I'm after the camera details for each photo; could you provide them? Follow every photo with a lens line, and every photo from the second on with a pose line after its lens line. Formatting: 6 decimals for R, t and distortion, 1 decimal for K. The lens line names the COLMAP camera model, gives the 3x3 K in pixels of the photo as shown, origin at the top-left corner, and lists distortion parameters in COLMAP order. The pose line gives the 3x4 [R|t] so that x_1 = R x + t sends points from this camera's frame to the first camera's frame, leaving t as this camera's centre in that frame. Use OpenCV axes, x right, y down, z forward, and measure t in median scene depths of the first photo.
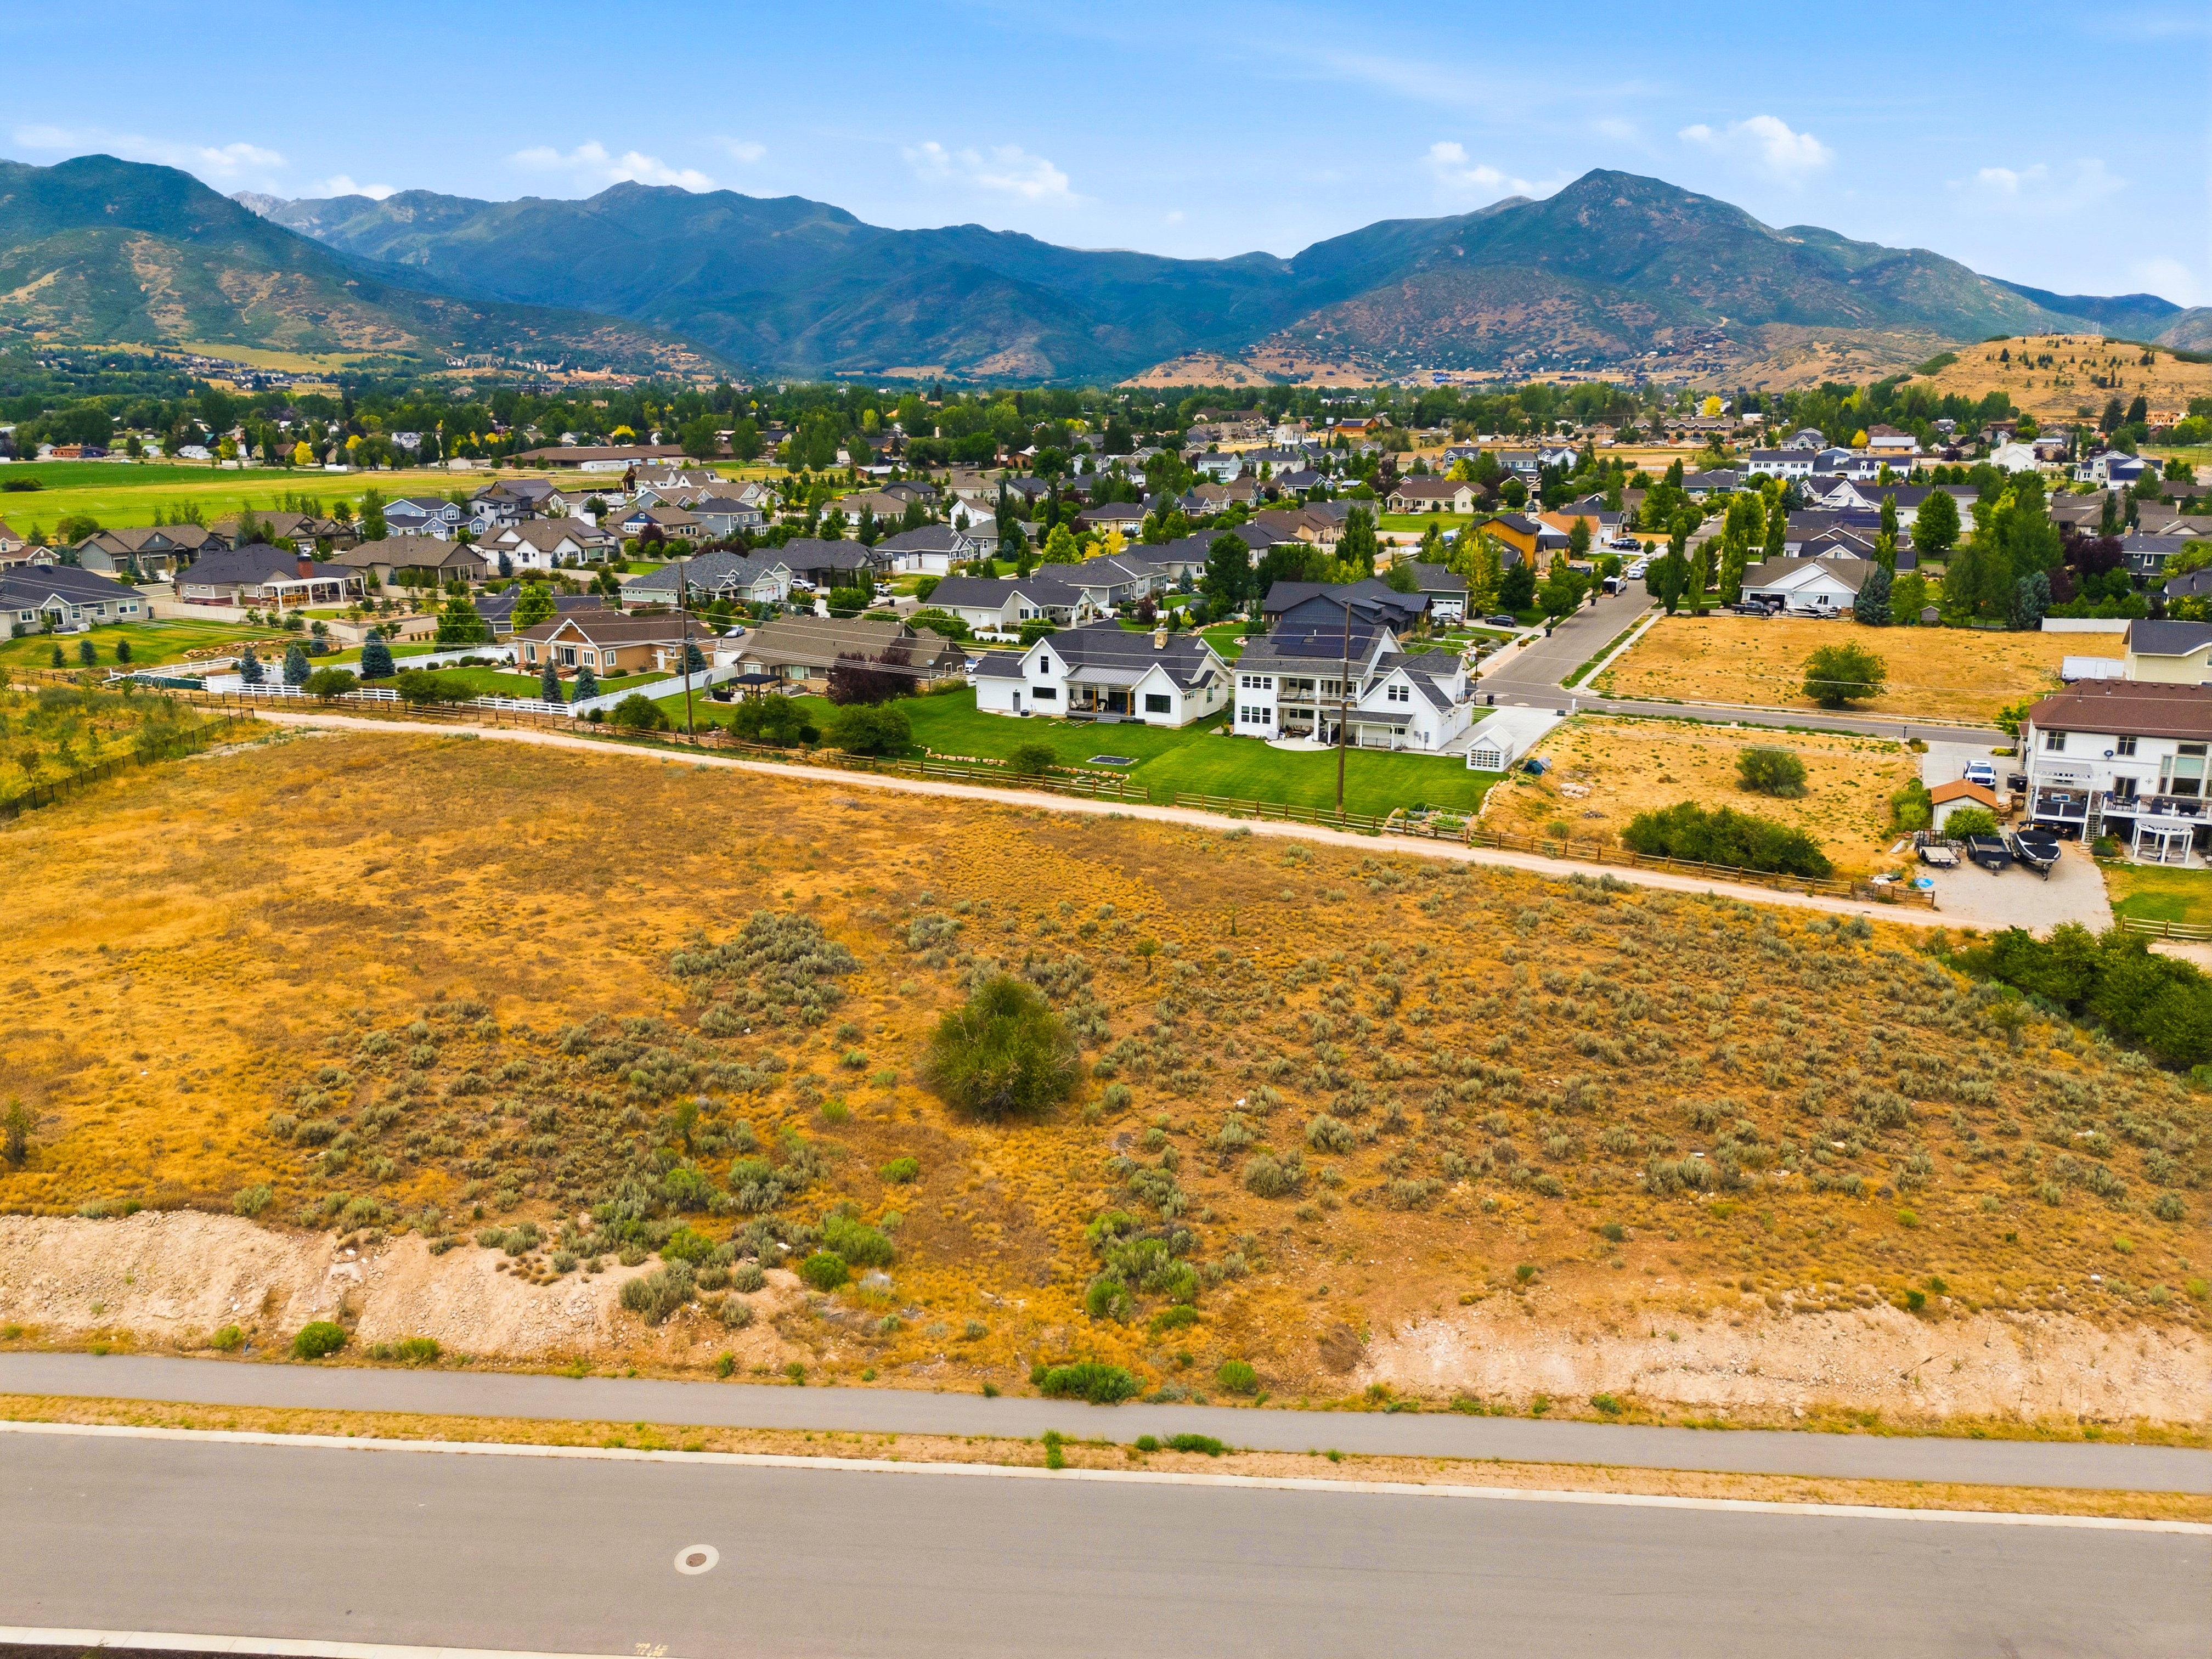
lens RADIAL K [[1633.4, 0, 1106.8], [0, 1633.4, 827.0], [0, 0, 1]] dist [0.071217, -0.068809]
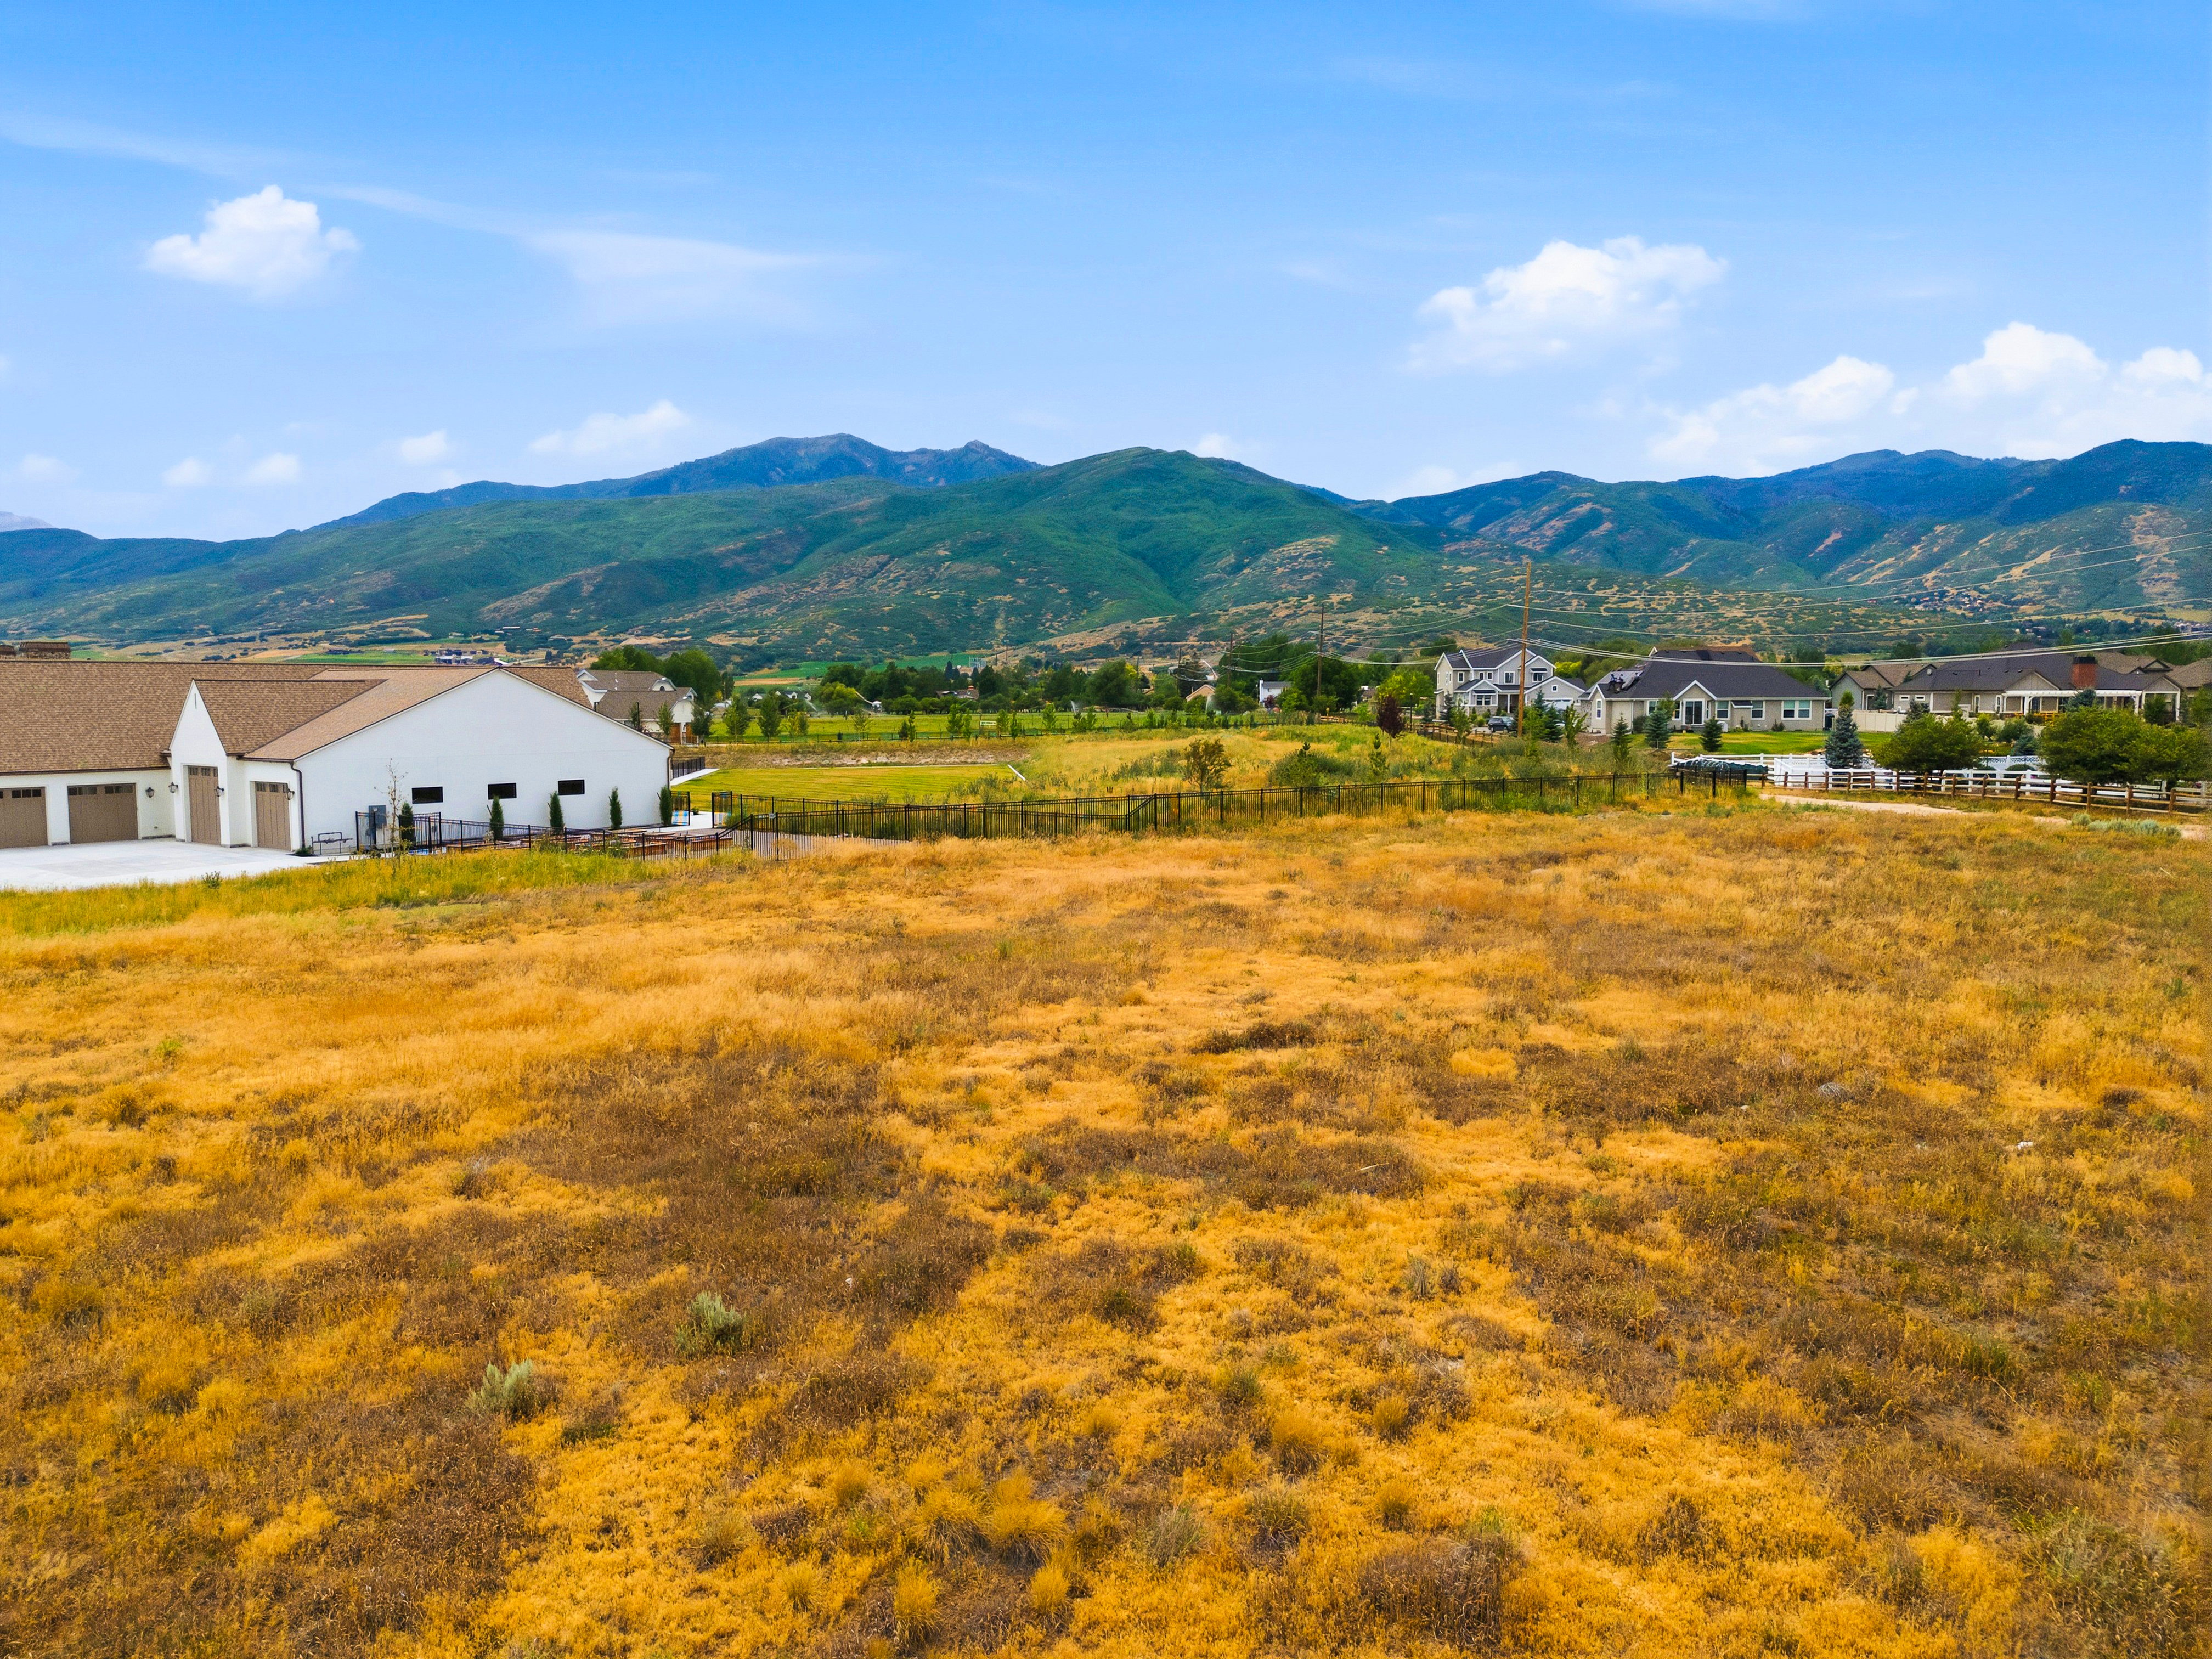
lens RADIAL K [[1632.1, 0, 1109.3], [0, 1632.1, 831.8], [0, 0, 1]] dist [0.073224, -0.070400]
pose [[0.488894, 0.074887, -0.869123, -0.167163], [-0.213546, 0.976269, -0.036004, 0.006778], [0.845802, 0.203200, 0.493284, 0.578891]]
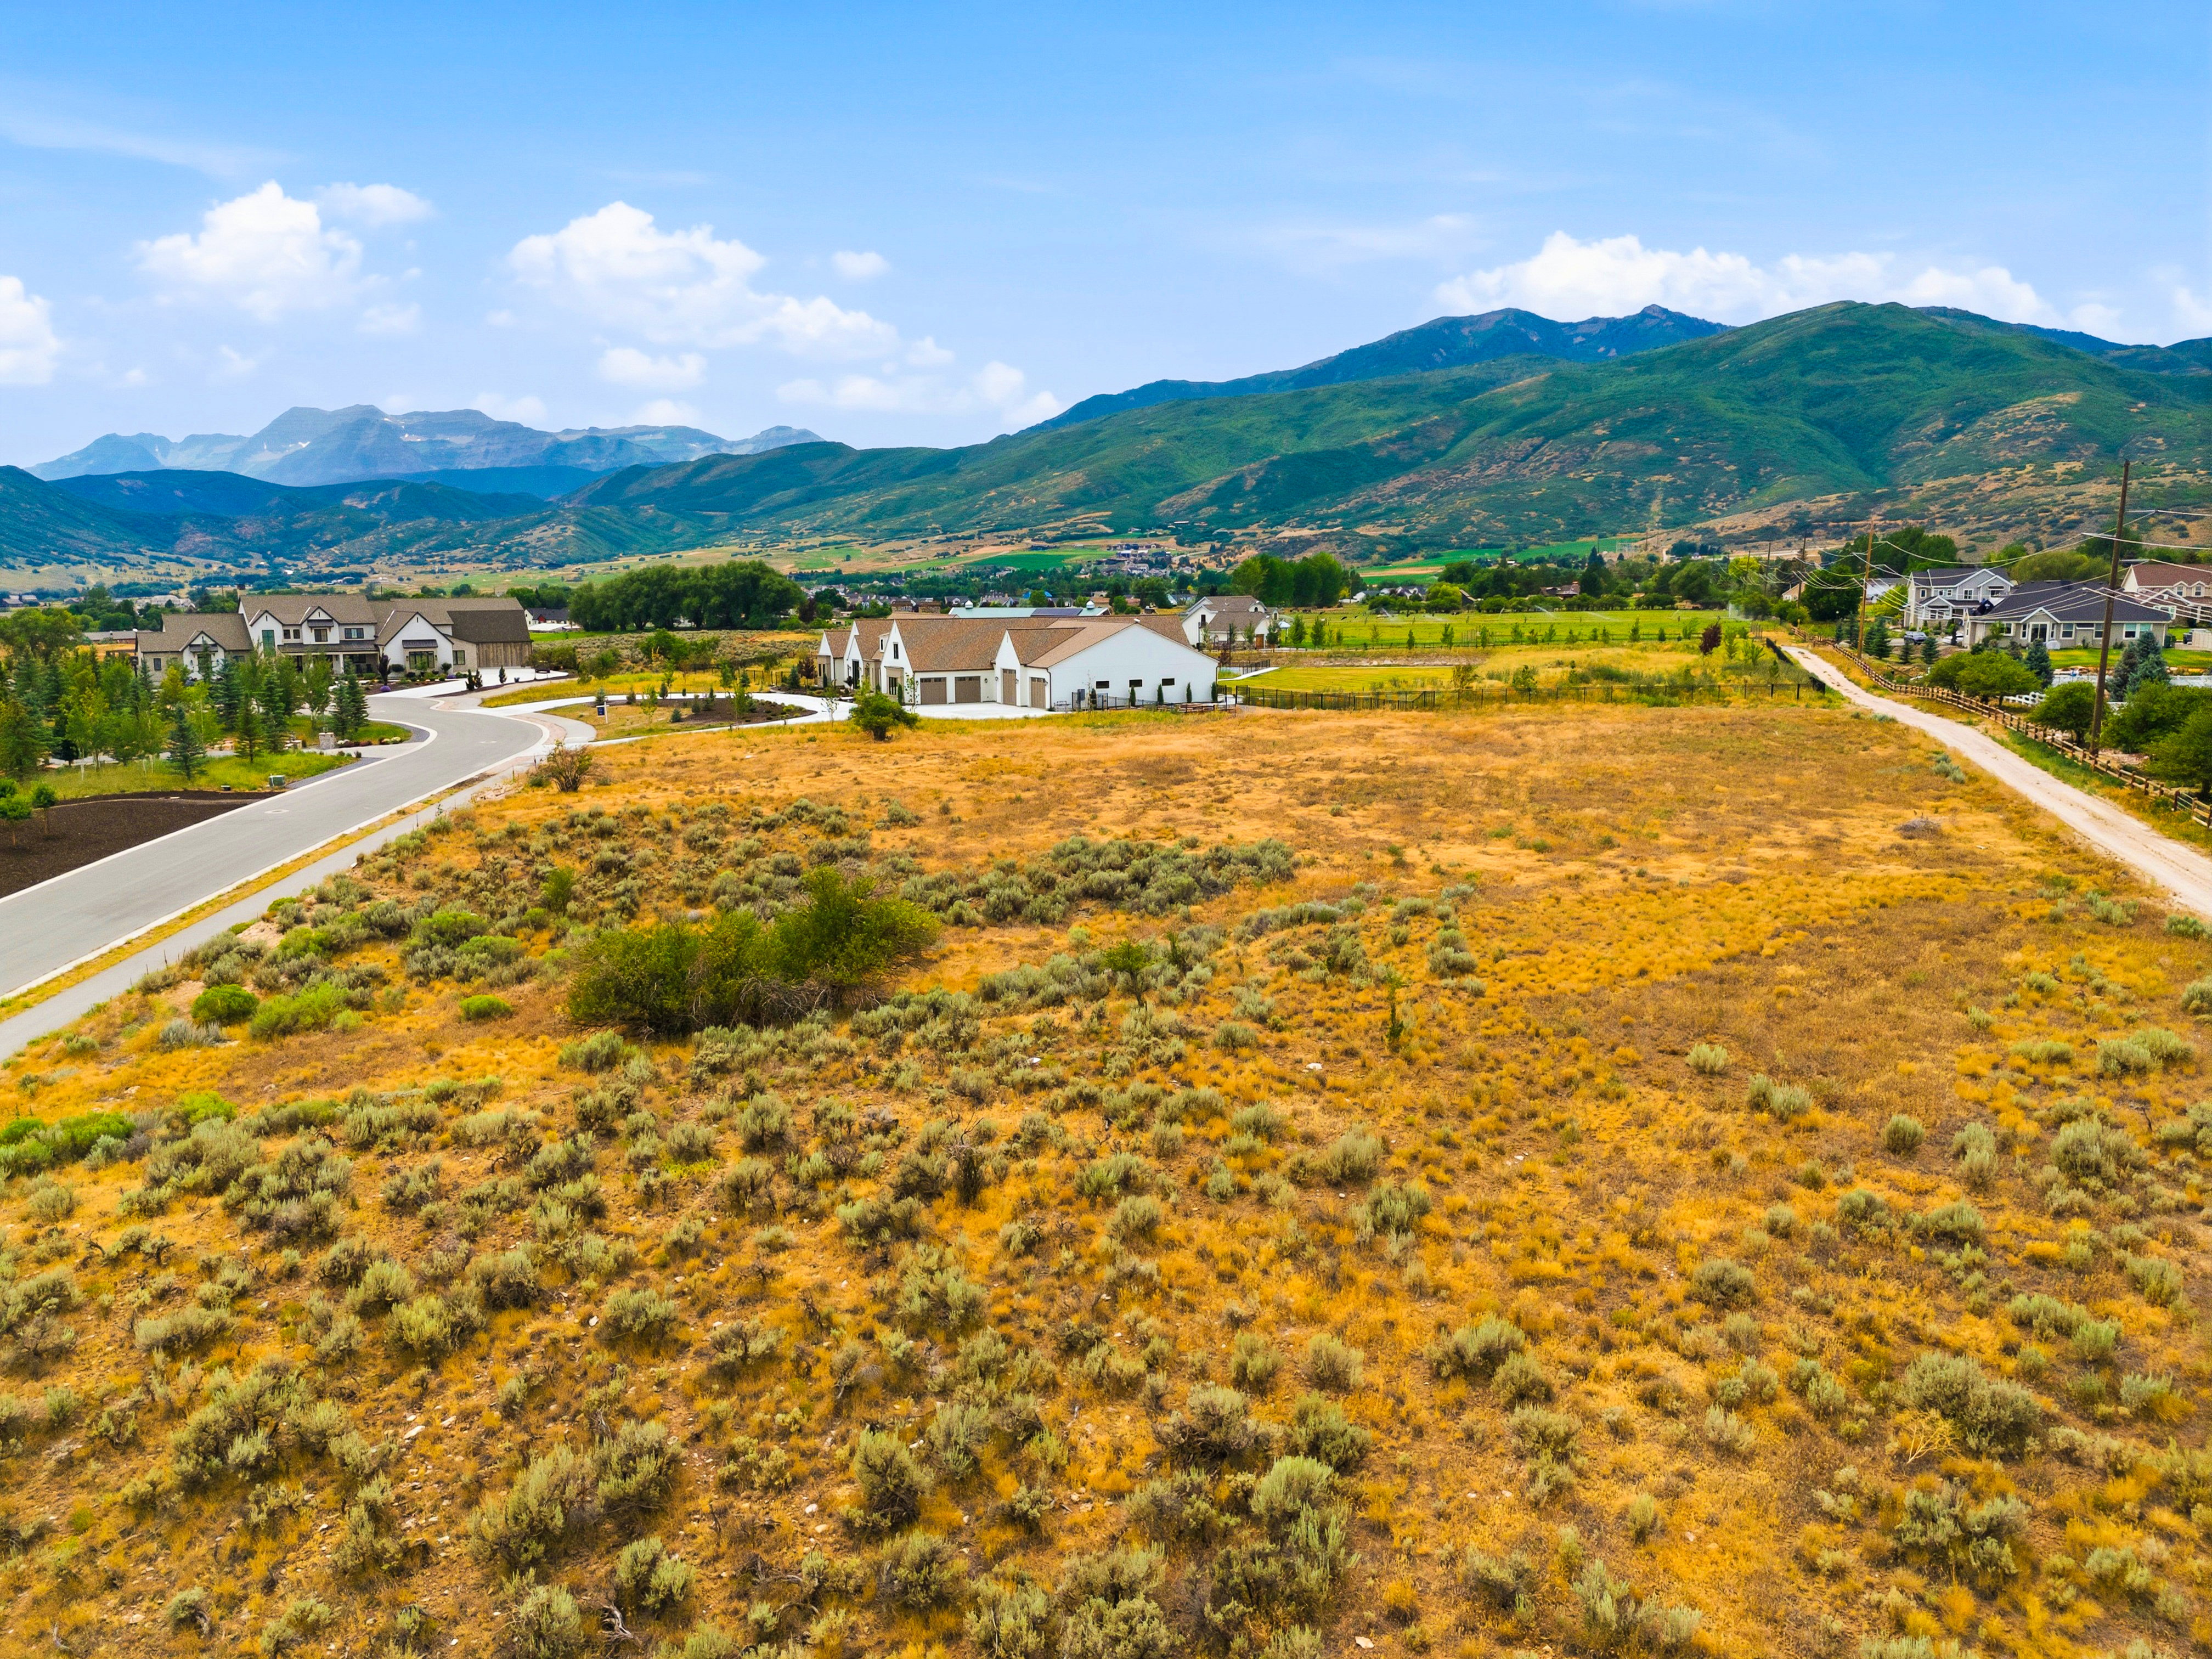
lens RADIAL K [[1626.0, 0, 1108.5], [0, 1626.0, 835.1], [0, 0, 1]] dist [0.098387, -0.114750]
pose [[0.119208, 0.154459, -0.980781, 0.285238], [-0.239576, 0.963111, 0.122557, -0.011754], [0.963531, 0.220362, 0.151815, 0.521433]]
